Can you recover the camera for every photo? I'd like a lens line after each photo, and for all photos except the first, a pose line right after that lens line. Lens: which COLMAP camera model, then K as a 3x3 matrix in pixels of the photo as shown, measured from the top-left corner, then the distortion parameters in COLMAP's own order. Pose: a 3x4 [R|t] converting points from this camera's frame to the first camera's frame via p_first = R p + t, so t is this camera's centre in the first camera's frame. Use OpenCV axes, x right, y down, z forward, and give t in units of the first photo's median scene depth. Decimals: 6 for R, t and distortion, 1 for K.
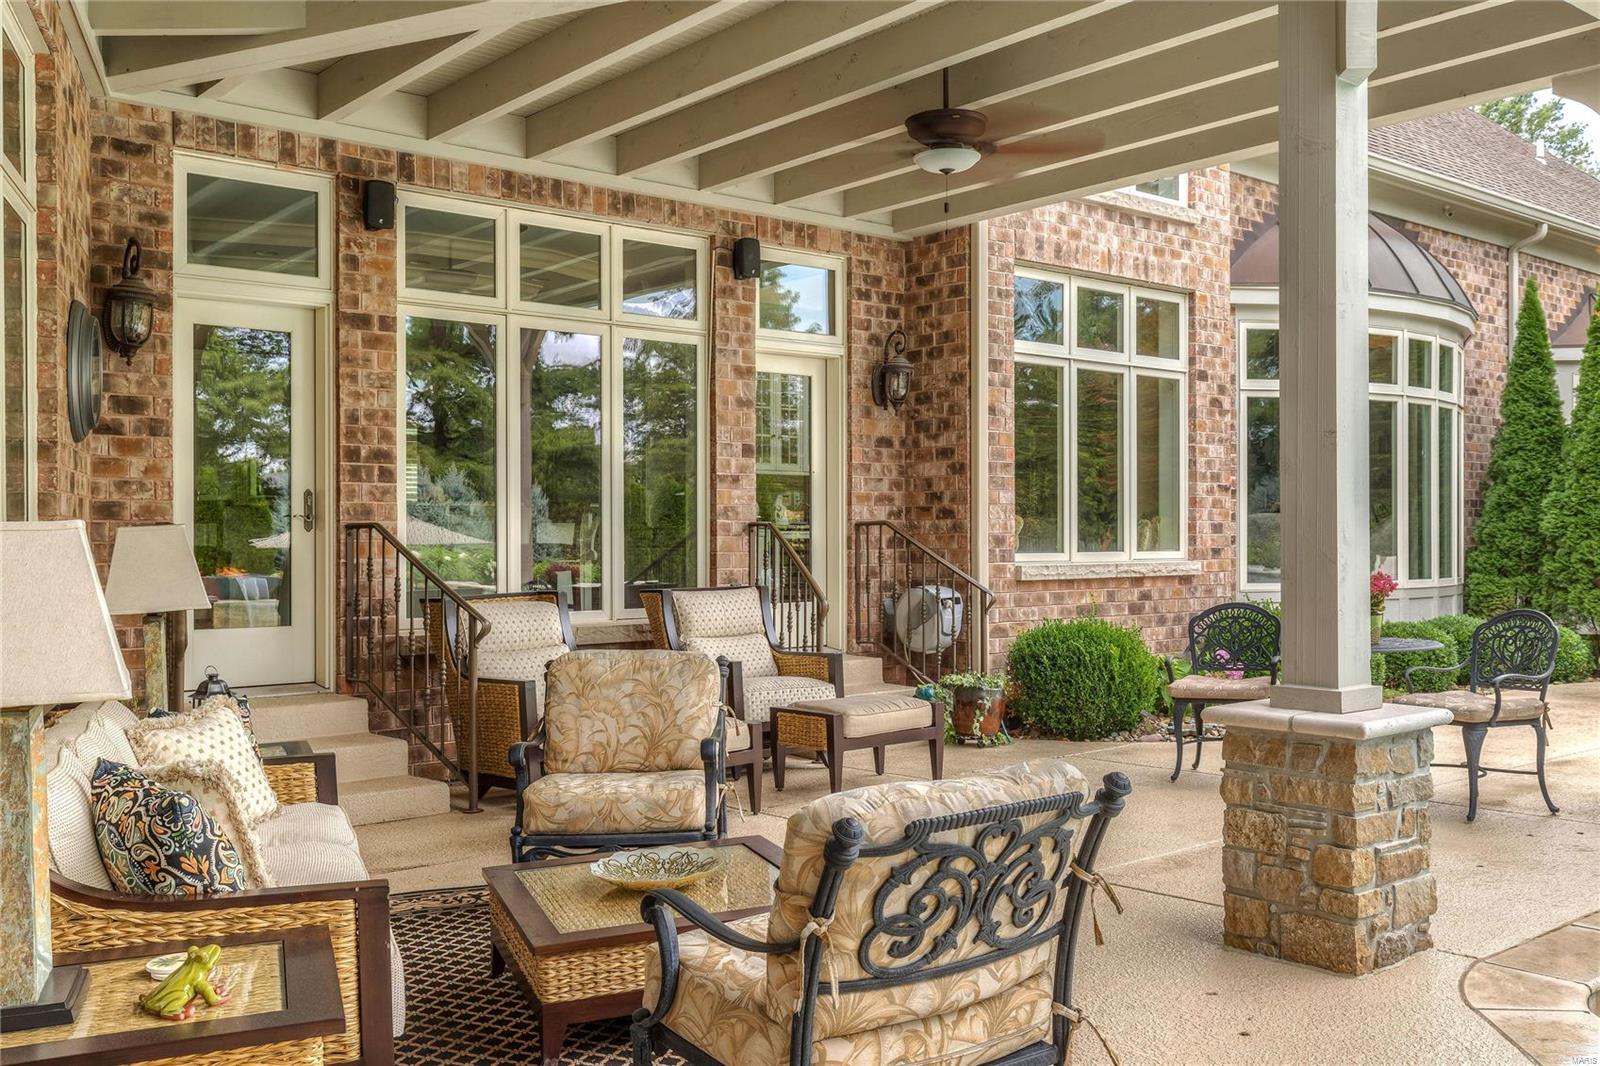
lens RADIAL K [[1469.6, 0, 800.0], [0, 1469.6, 533.0], [0, 0, 1]] dist [0.005288, -0.005084]
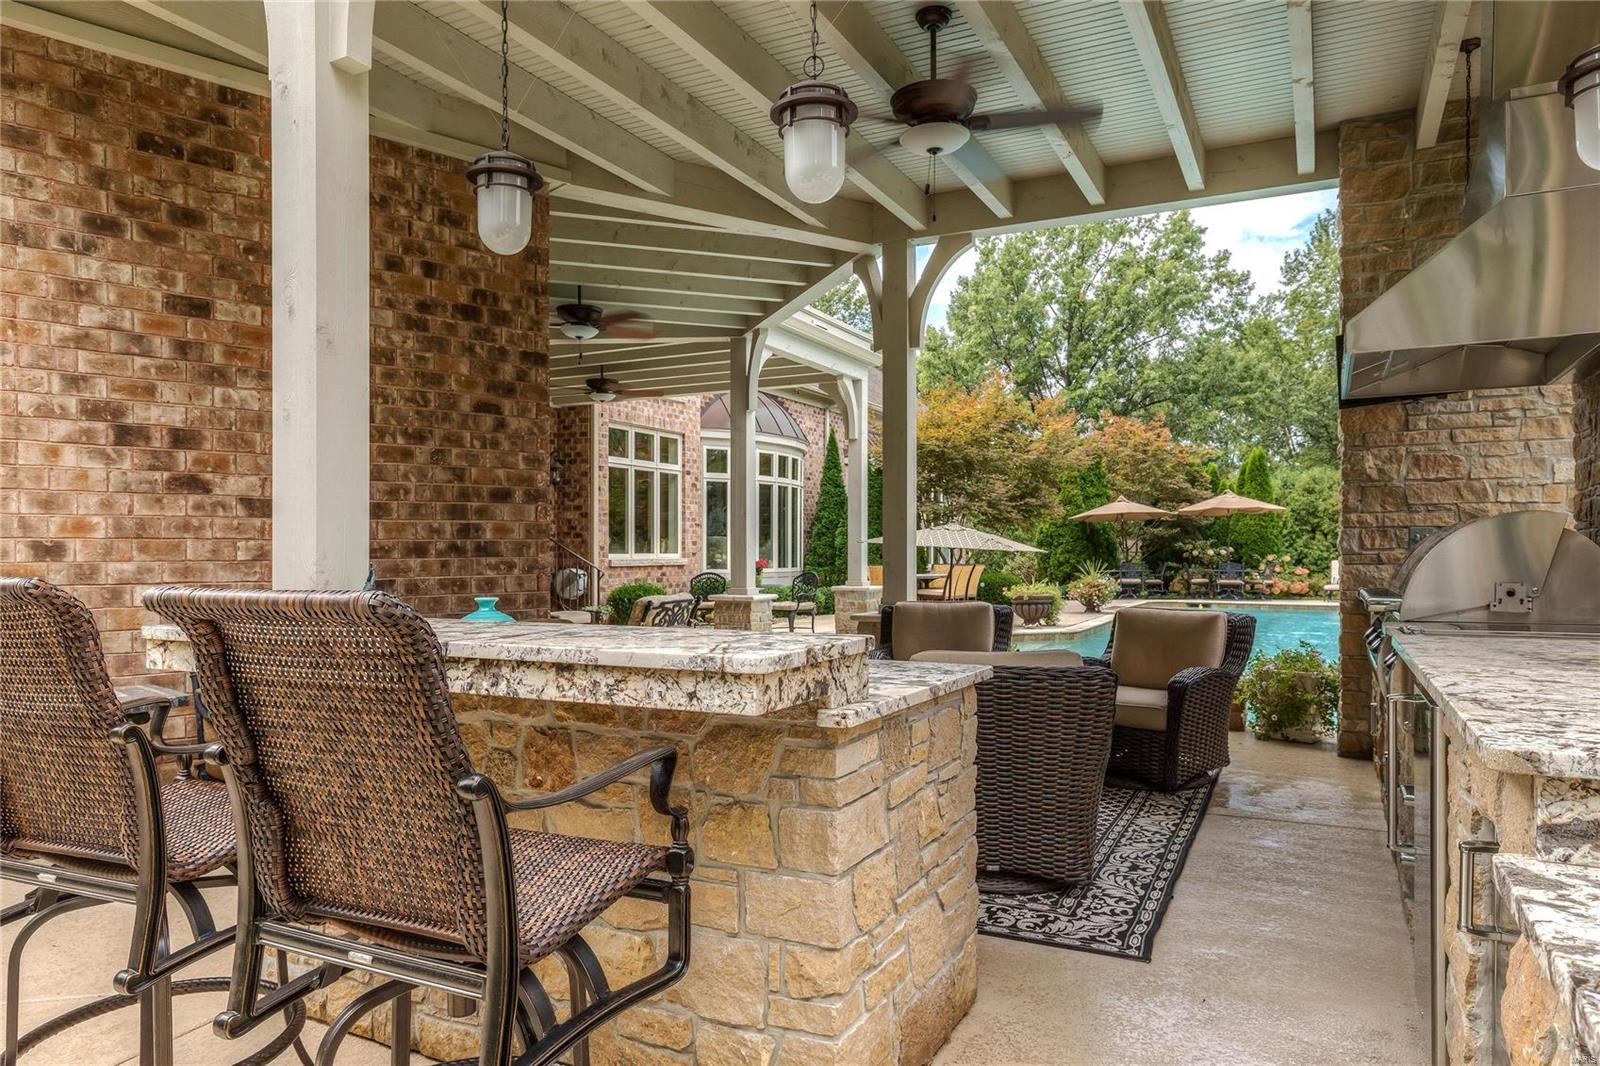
lens RADIAL K [[1050.9, 0, 800.0], [0, 1050.9, 533.0], [0, 0, 1]] dist [0.000255, 0.000110]
pose [[0.920498, 0.009461, 0.390632, -0.188587], [-0.003535, 0.999868, -0.015887, 0.006078], [-0.390730, 0.013243, 0.920410, -0.515417]]
